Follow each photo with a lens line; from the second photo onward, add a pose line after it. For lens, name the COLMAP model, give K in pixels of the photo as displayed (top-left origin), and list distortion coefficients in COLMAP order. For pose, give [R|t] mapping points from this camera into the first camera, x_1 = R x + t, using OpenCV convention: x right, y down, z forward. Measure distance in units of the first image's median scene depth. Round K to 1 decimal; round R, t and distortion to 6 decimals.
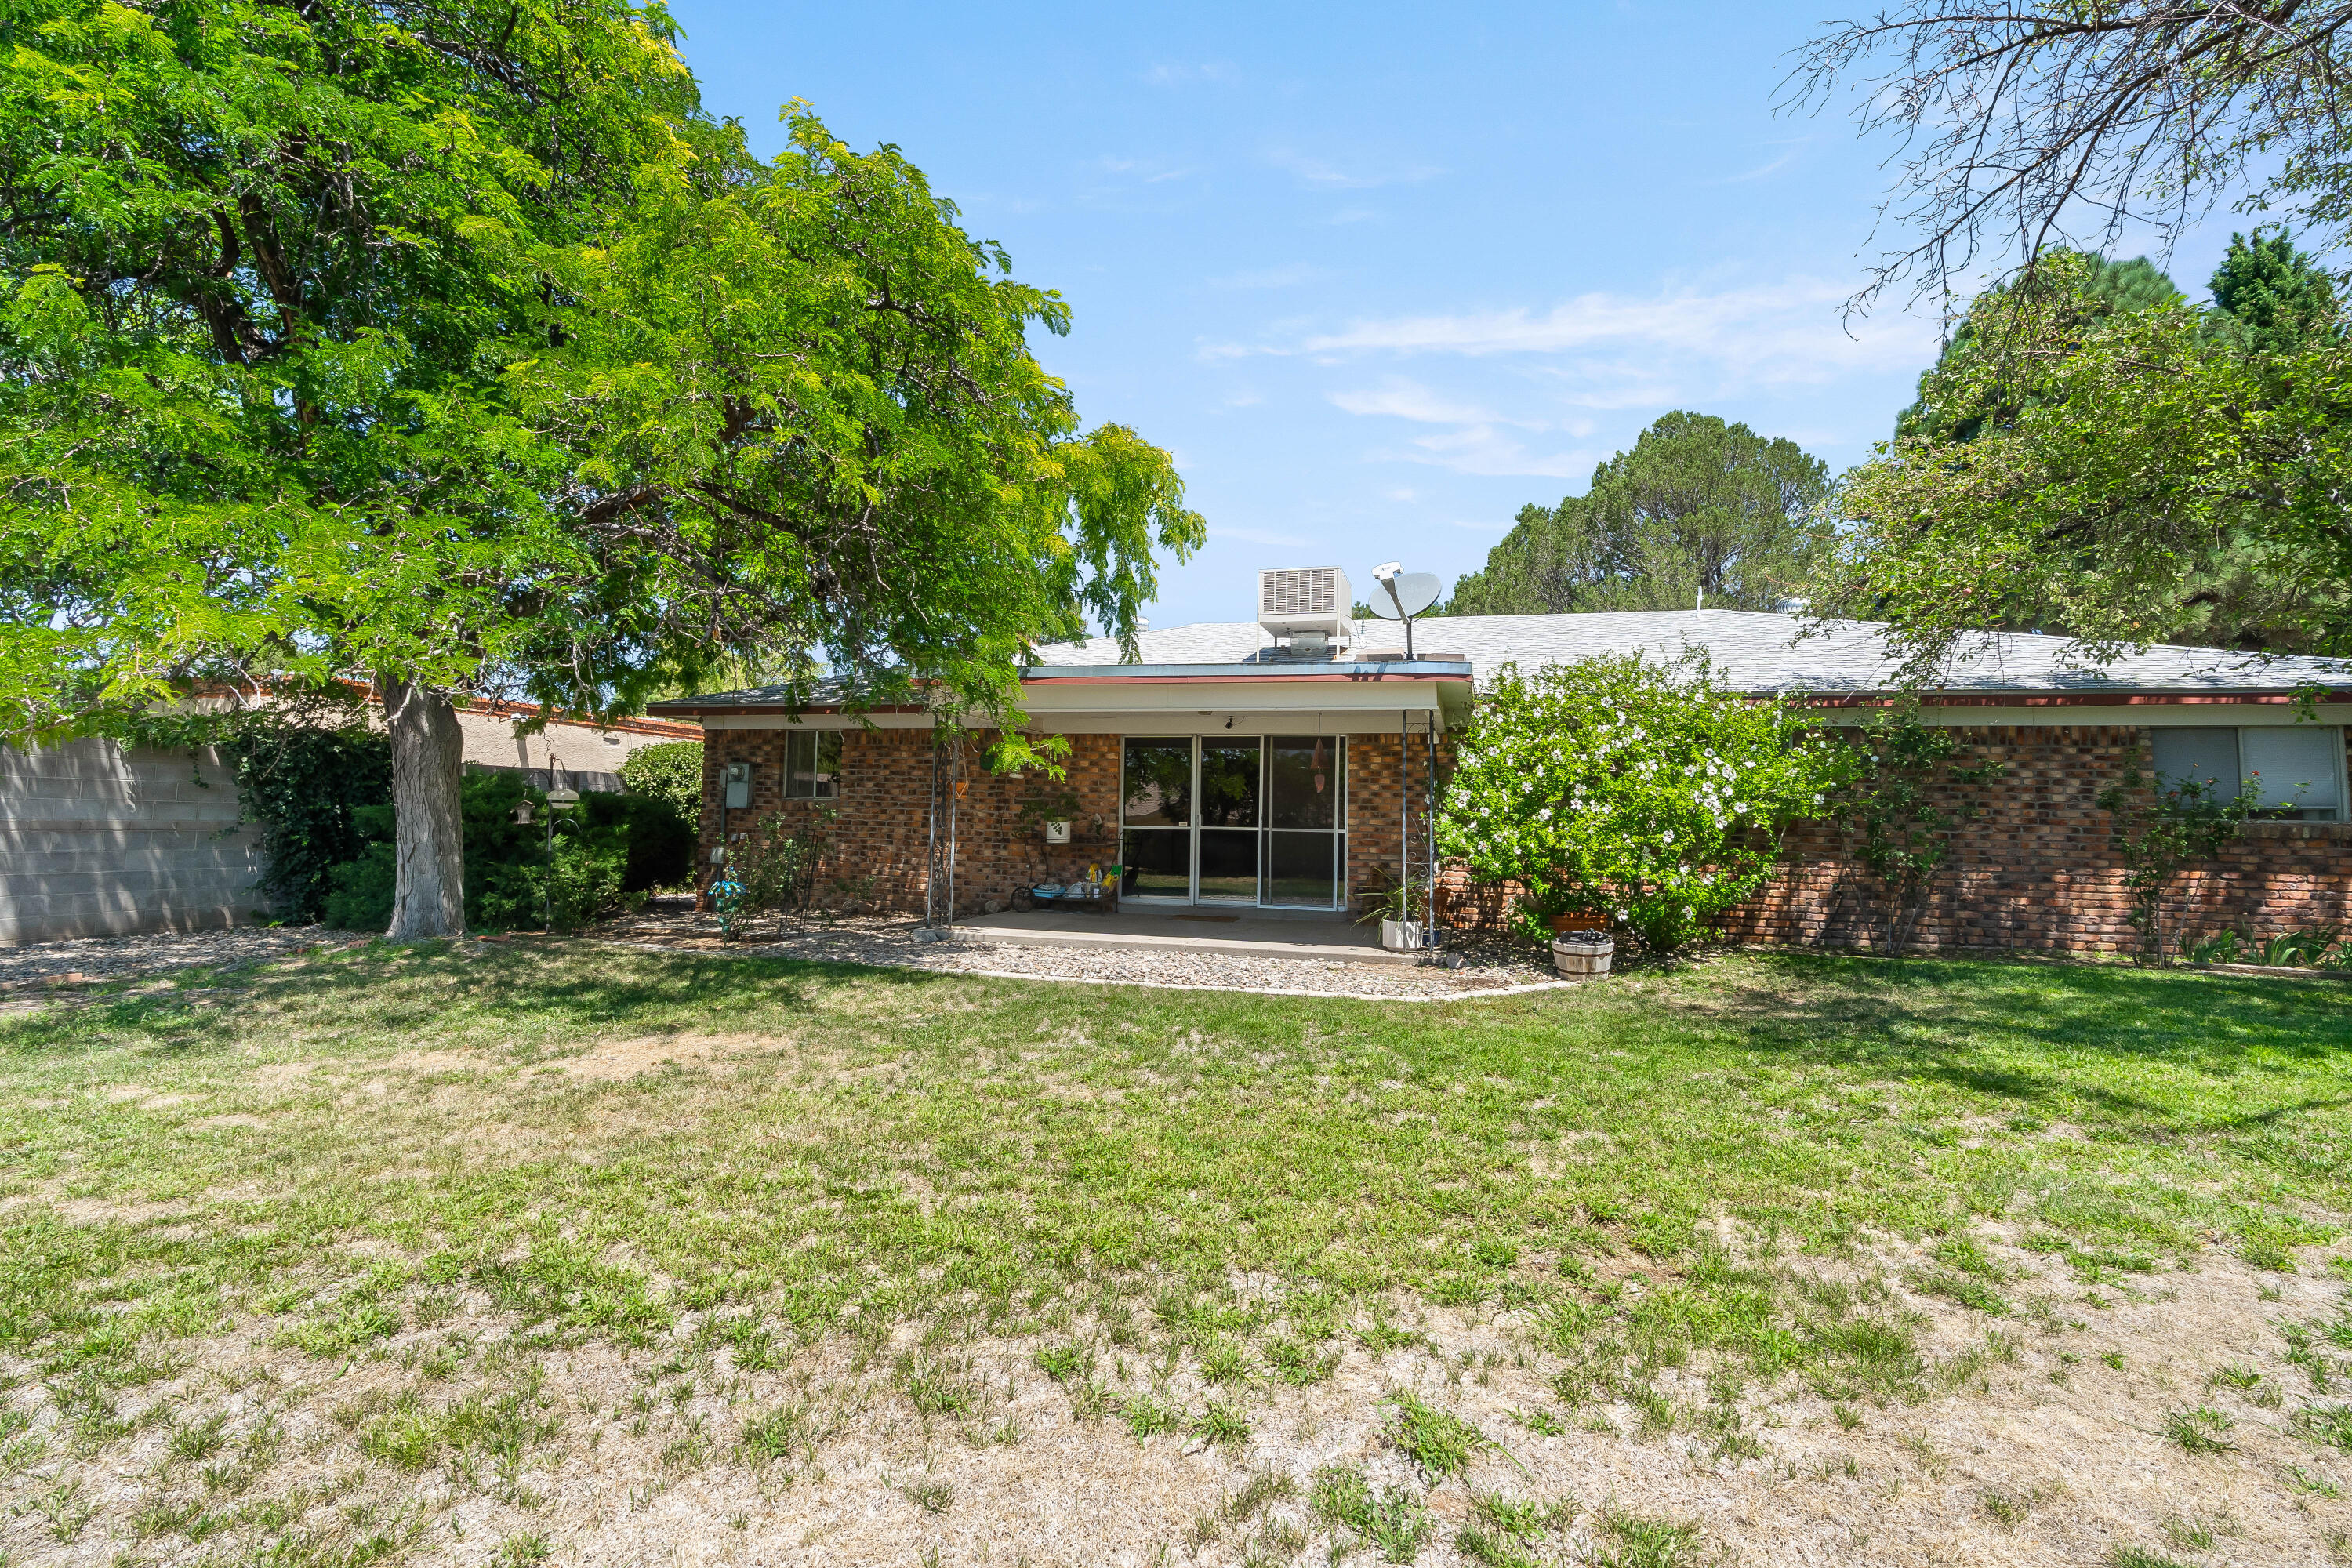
lens RADIAL K [[1074.7, 0, 1205.5], [0, 1074.7, 705.9], [0, 0, 1]] dist [-0.003296, 0.002355]
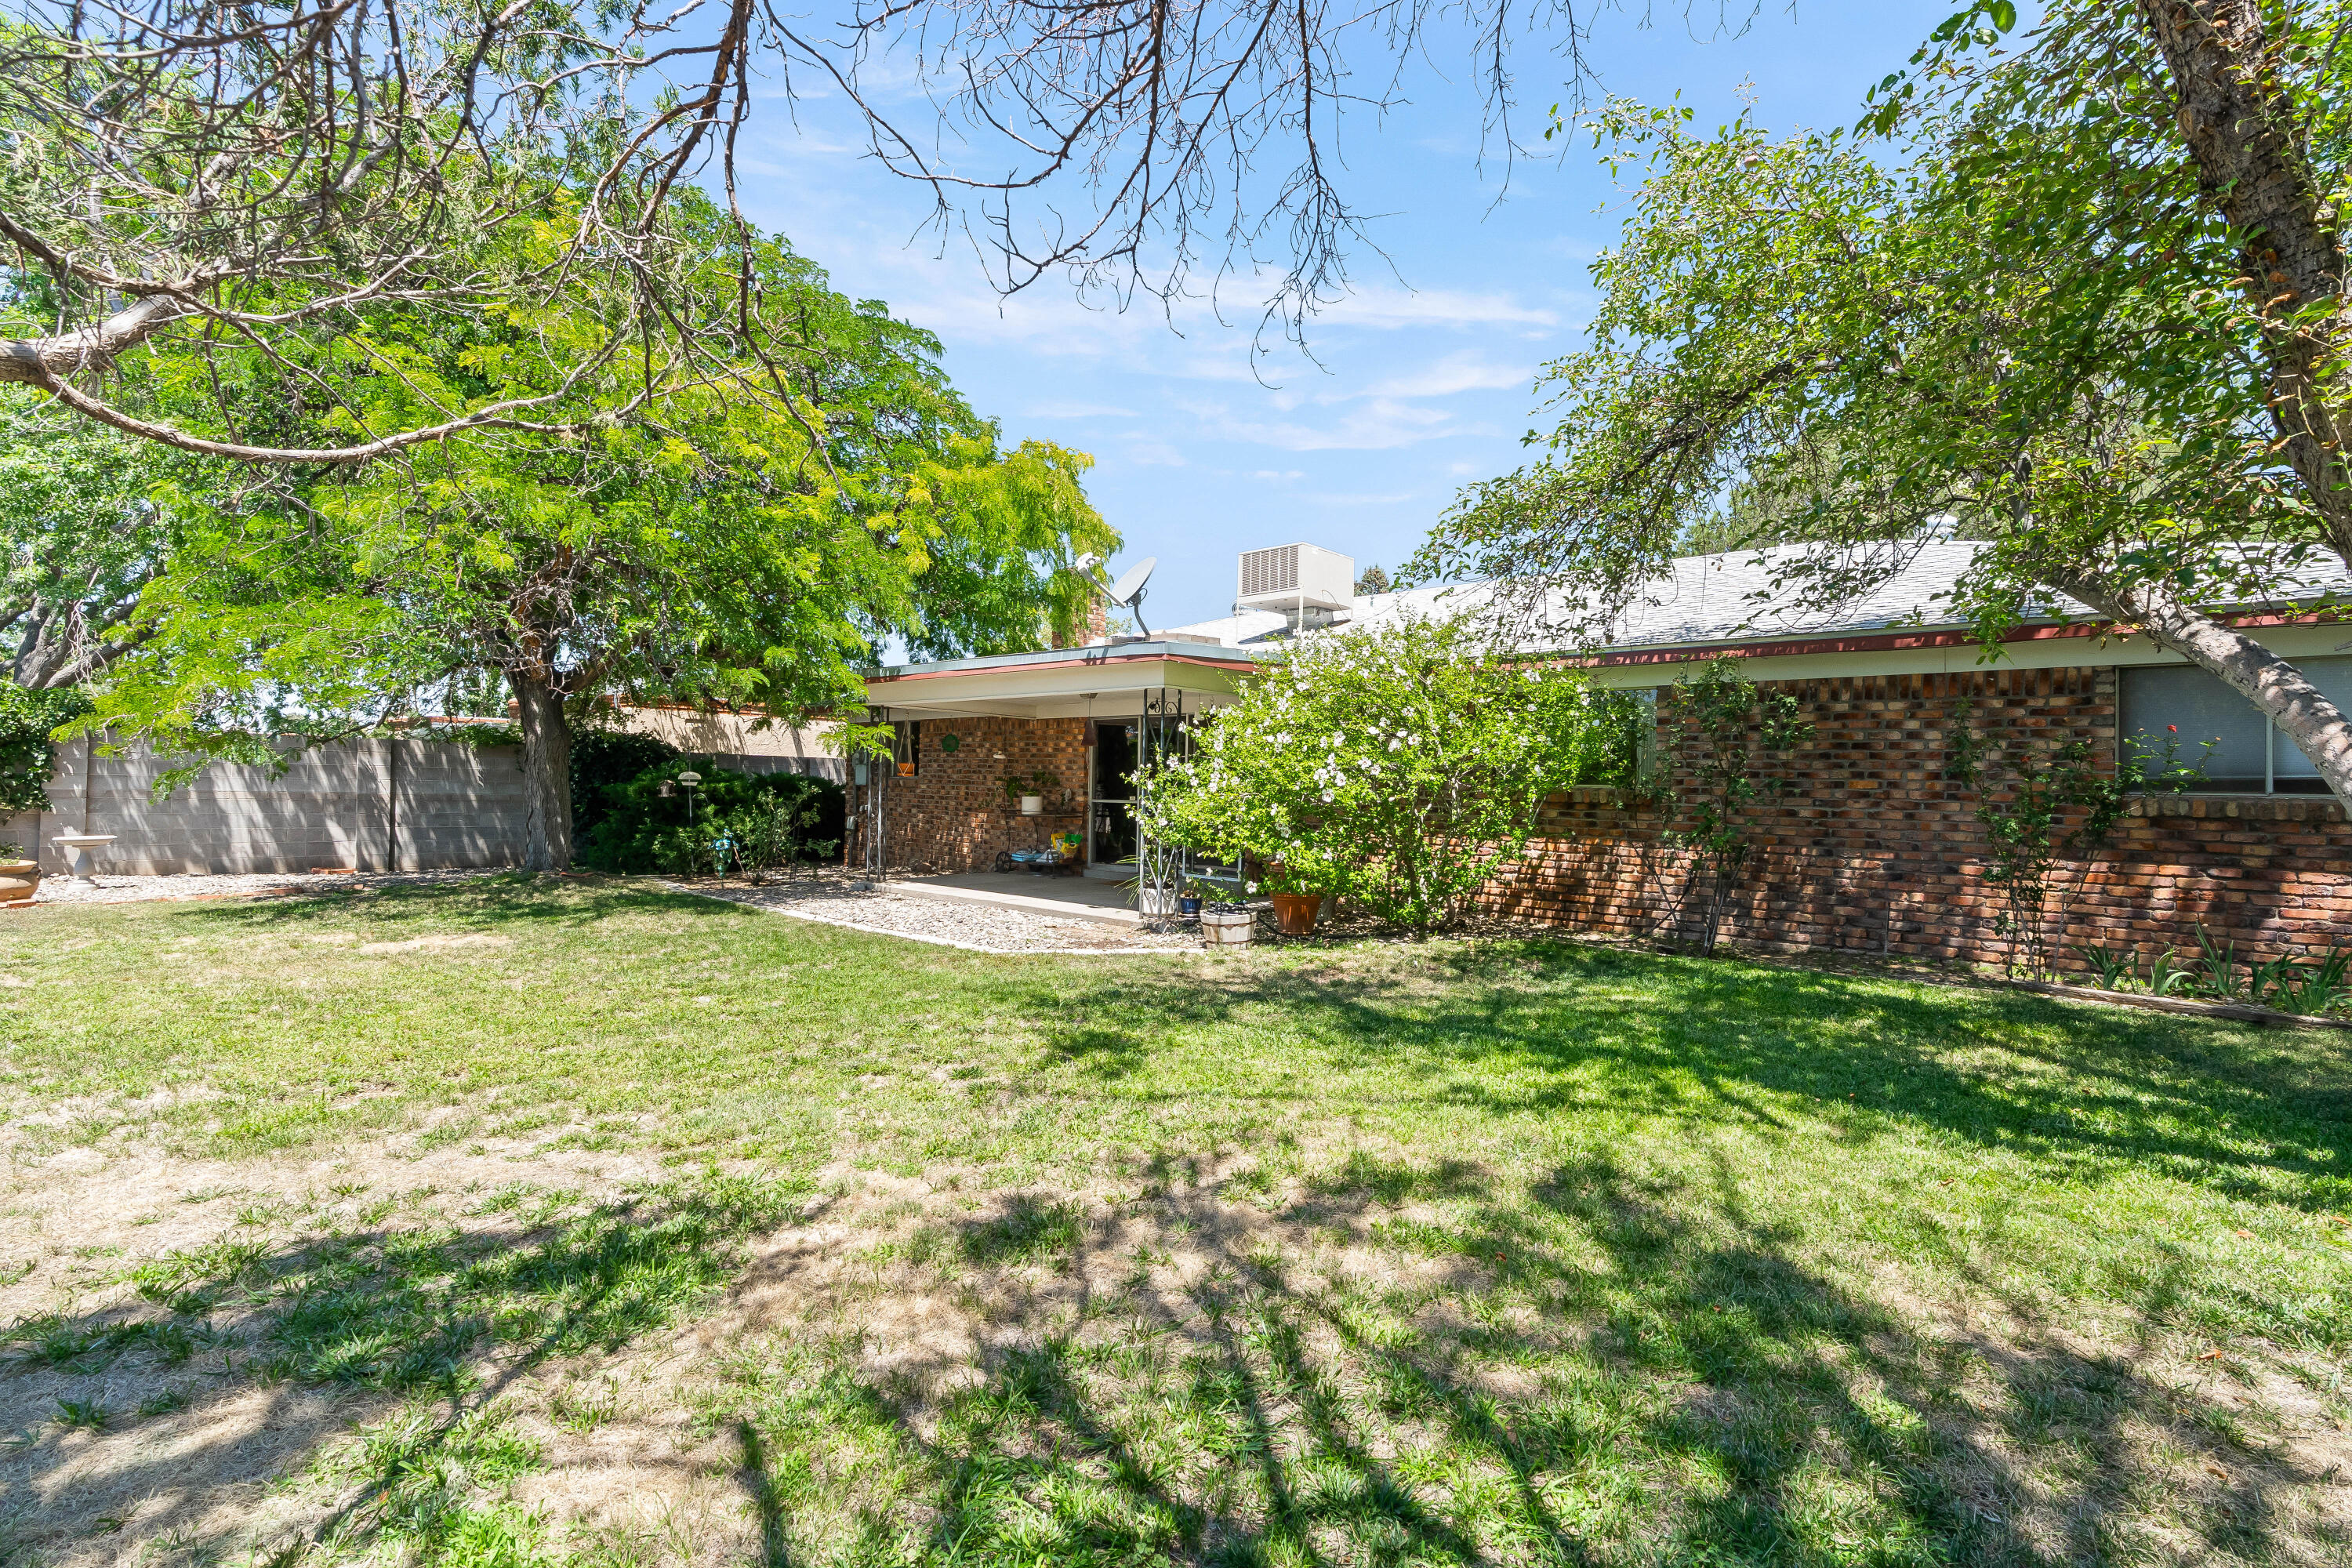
lens RADIAL K [[1074.7, 0, 1207.8], [0, 1074.7, 735.7], [0, 0, 1]] dist [-0.003296, 0.002355]
pose [[0.895408, -0.023461, -0.444629, 0.646659], [0.044825, 0.998287, 0.037595, 0.010978], [0.442985, -0.053593, 0.894926, 0.072281]]
